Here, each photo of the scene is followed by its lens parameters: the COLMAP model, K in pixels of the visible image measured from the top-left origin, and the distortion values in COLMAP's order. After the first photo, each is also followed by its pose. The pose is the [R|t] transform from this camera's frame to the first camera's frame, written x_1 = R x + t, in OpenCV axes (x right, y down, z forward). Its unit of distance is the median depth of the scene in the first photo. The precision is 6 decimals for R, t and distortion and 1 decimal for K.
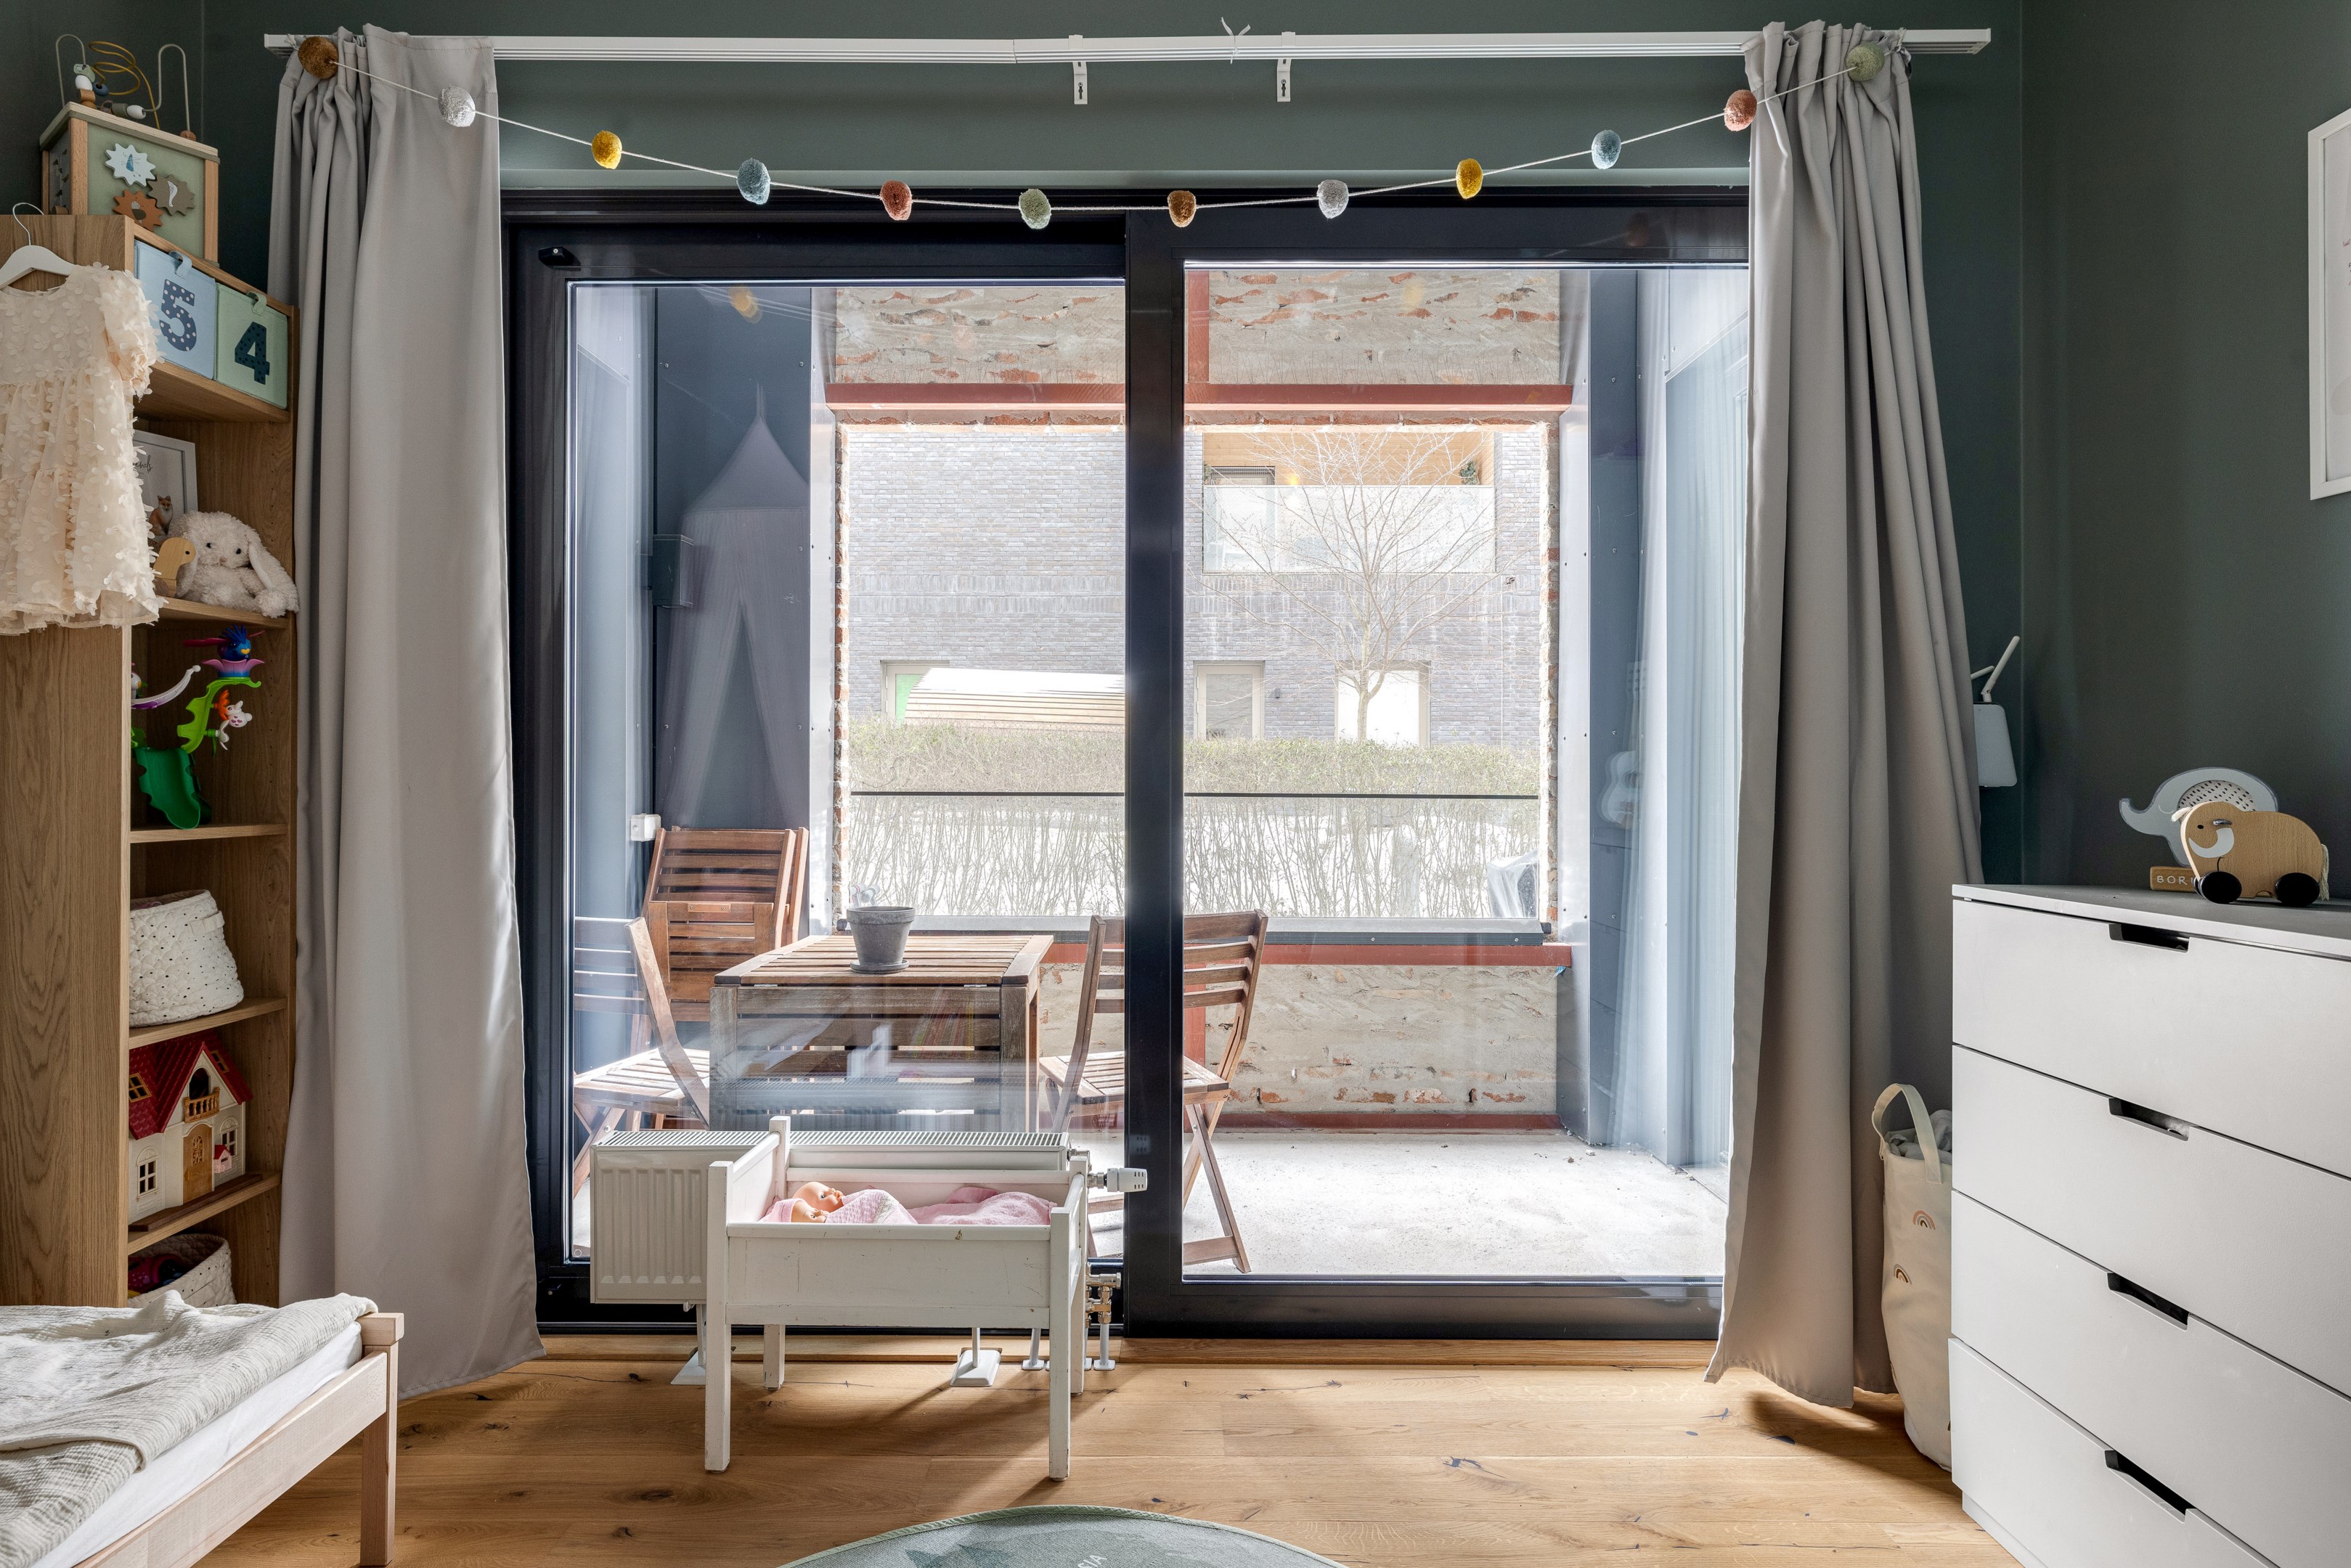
lens RADIAL K [[1347.2, 0, 1170.0], [0, 1347.2, 773.2], [0, 0, 1]] dist [0.003140, 0.000887]
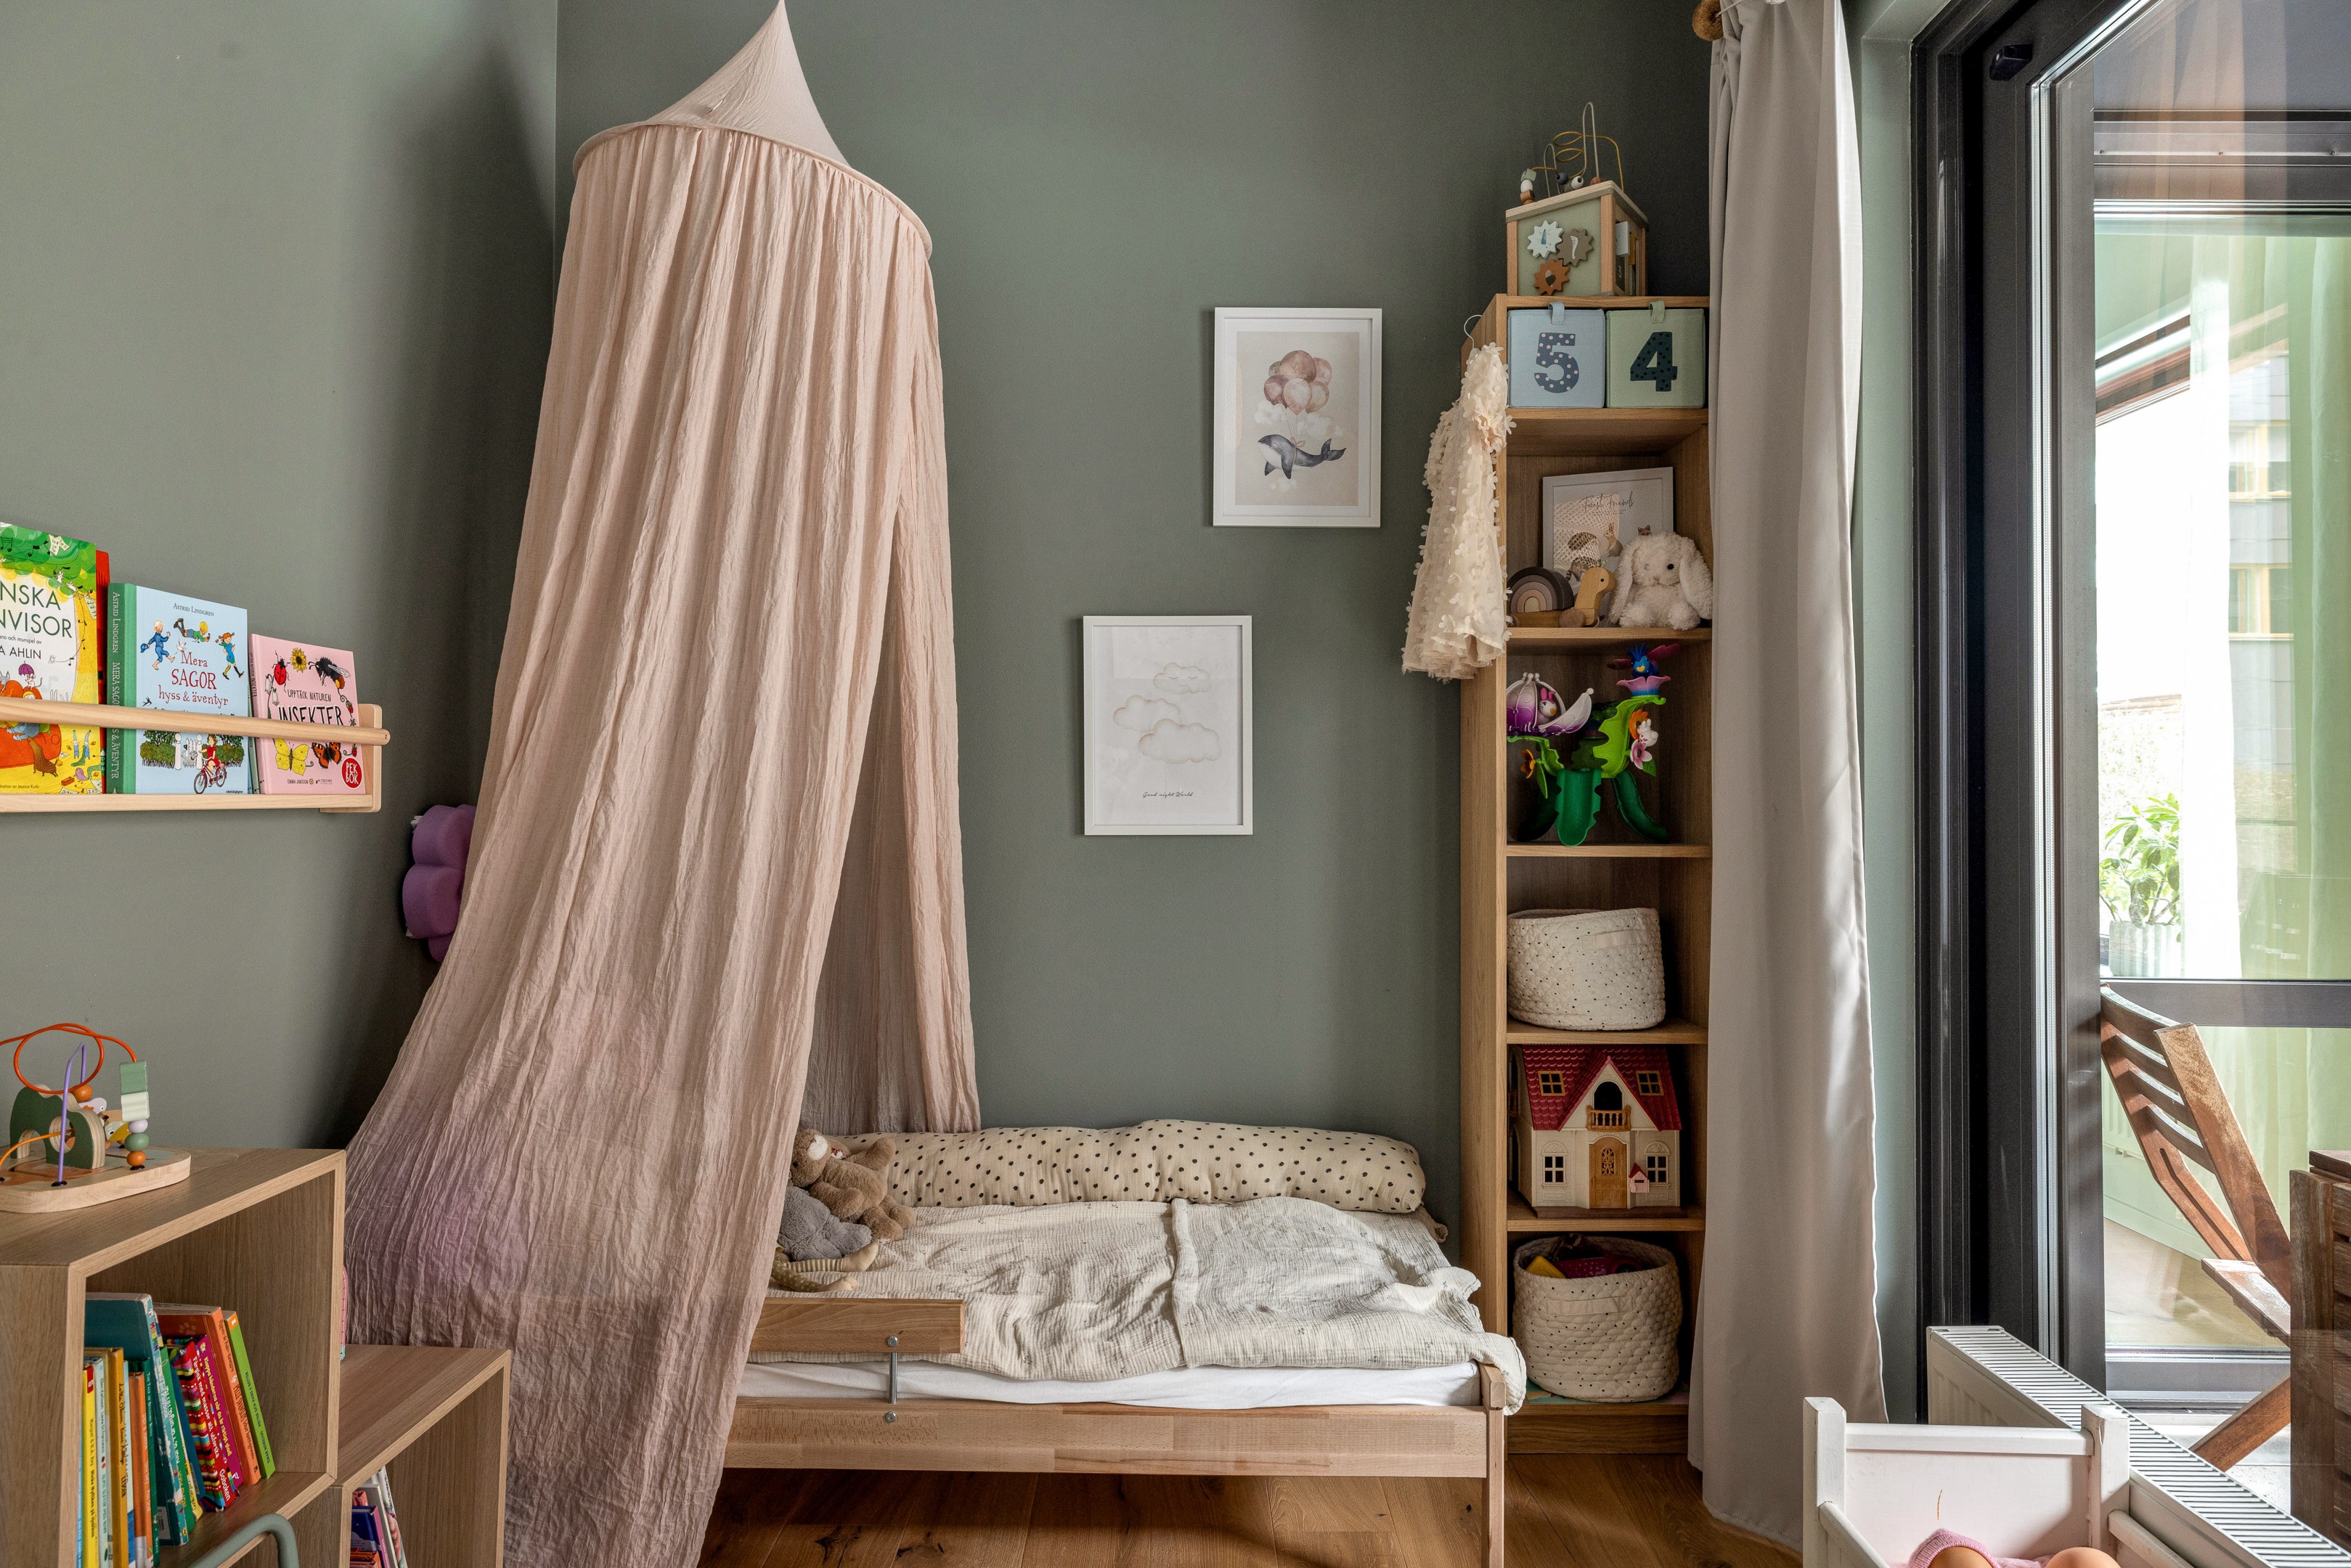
lens RADIAL K [[1347.2, 0, 1170.0], [0, 1347.2, 773.2], [0, 0, 1]] dist [0.003140, 0.000887]
pose [[-0.019842, -0.019440, -0.999614, 0.315186], [0.002291, 0.999807, -0.019489, 0.004599], [0.999801, -0.002677, -0.019793, 0.696166]]
